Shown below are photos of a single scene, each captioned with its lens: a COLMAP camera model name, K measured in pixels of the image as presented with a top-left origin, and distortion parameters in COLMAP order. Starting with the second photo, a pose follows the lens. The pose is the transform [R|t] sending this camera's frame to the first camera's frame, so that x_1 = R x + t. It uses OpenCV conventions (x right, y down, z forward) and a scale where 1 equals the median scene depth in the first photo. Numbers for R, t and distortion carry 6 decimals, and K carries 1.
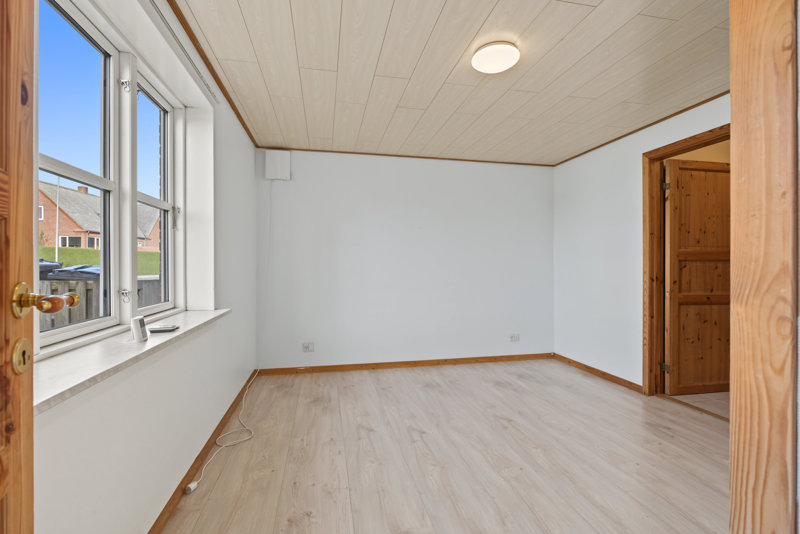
lens RADIAL K [[359.3, 0, 395.4], [0, 359.3, 267.0], [0, 0, 1]] dist [-0.017019, 0.000061]
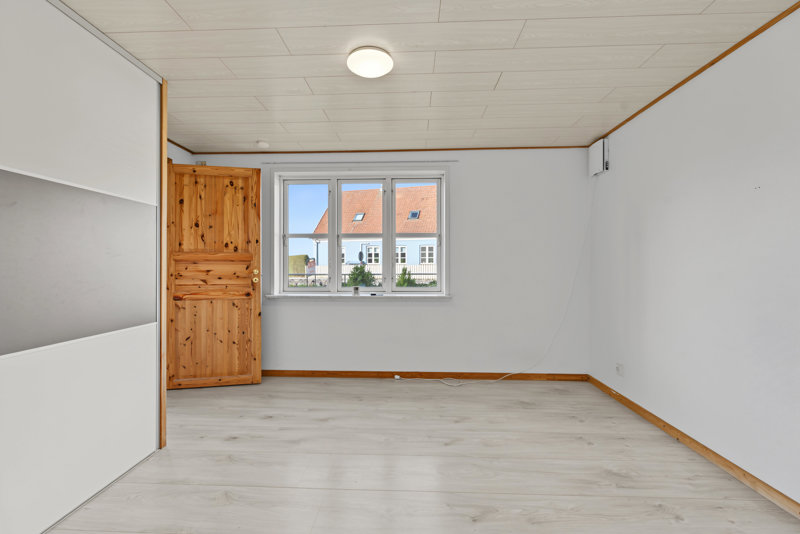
lens RADIAL K [[359.3, 0, 395.4], [0, 359.3, 267.0], [0, 0, 1]] dist [-0.017019, 0.000061]
pose [[-0.245034, 0.008592, -0.969476, 0.988627], [-0.009766, 0.999888, 0.011330, -0.018080], [0.969465, 0.012244, -0.244922, 1.050933]]
